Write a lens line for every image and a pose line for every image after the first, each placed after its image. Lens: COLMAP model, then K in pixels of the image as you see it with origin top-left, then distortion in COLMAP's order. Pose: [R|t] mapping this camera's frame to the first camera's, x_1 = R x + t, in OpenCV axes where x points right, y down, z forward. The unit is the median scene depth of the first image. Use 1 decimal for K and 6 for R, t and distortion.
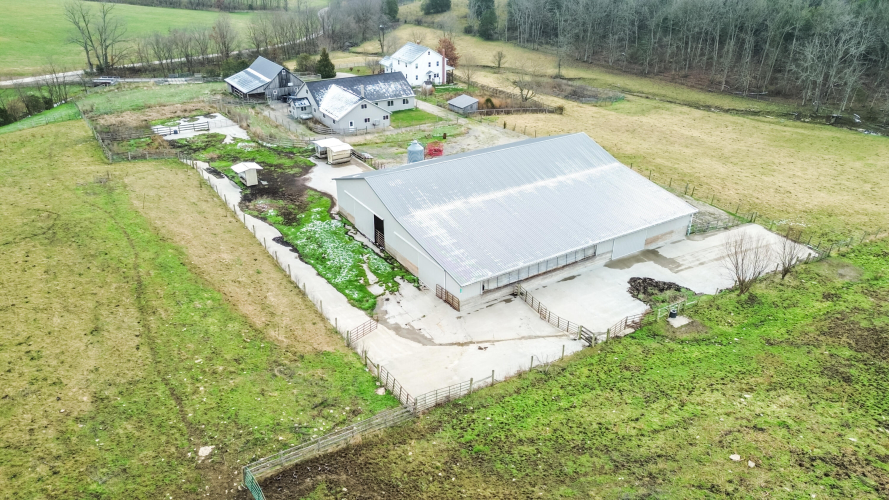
lens RADIAL K [[625.4, 0, 444.5], [0, 625.4, 250.0], [0, 0, 1]] dist [0.003980, 0.001562]
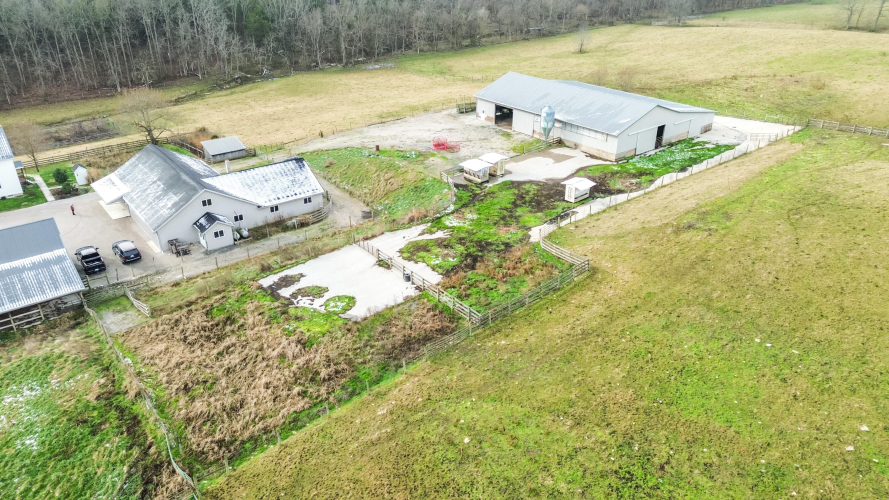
lens RADIAL K [[625.4, 0, 444.5], [0, 625.4, 250.0], [0, 0, 1]] dist [0.003980, 0.001562]
pose [[-0.051612, -0.494887, 0.867423, -1.459218], [0.471306, 0.753700, 0.458047, -0.726214], [-0.880458, 0.432462, 0.194343, 1.251121]]
